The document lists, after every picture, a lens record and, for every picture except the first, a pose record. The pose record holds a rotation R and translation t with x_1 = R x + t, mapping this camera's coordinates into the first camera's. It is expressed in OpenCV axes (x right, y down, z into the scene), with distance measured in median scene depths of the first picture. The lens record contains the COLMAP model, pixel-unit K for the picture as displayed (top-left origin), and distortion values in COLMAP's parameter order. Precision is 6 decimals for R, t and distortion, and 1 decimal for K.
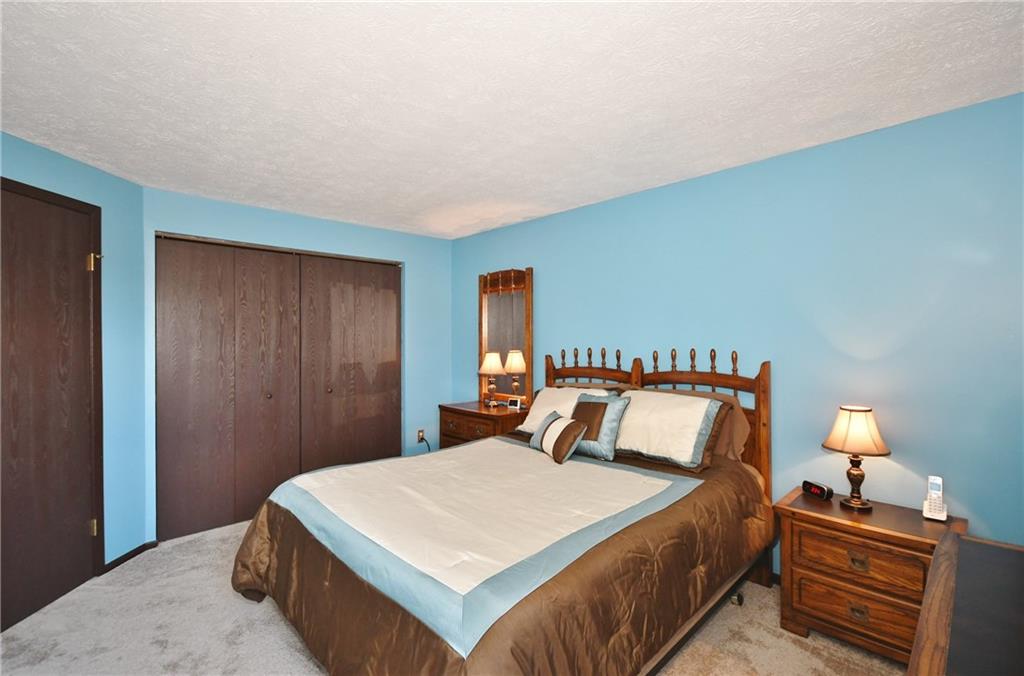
lens RADIAL K [[451.2, 0, 507.8], [0, 451.2, 339.8], [0, 0, 1]] dist [0.018766, -0.012591]
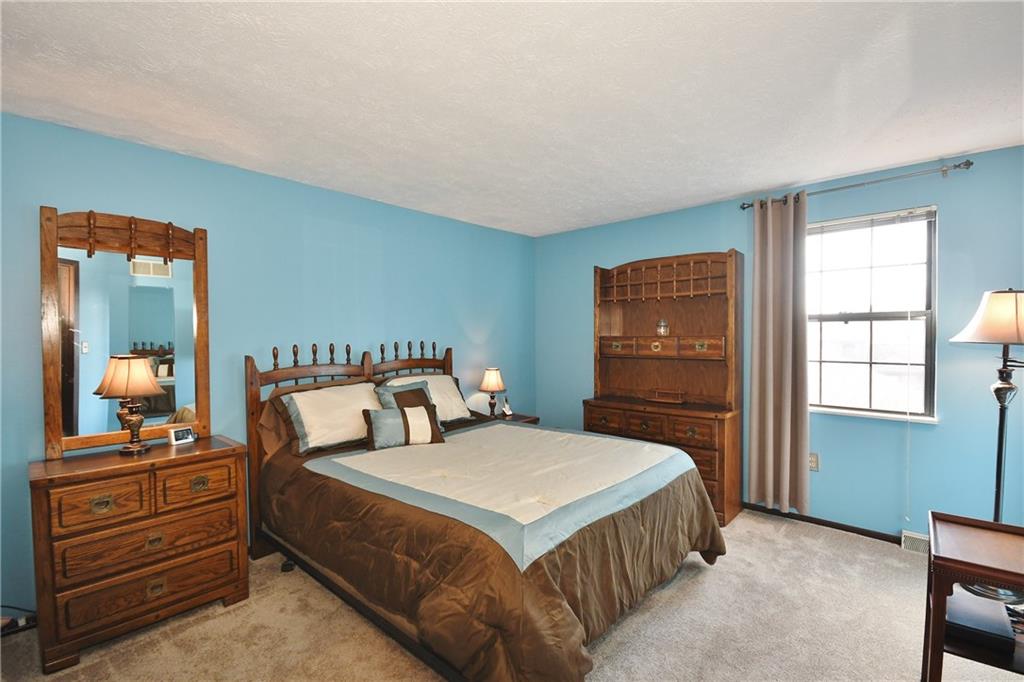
lens RADIAL K [[455.6, 0, 510.5], [0, 455.6, 336.9], [0, 0, 1]] dist [-0.000052, -0.000346]
pose [[-0.078089, -0.002165, 0.996944, -0.958460], [0.005975, 0.999979, 0.002640, 0.005354], [-0.996928, 0.006163, -0.078075, 0.852957]]
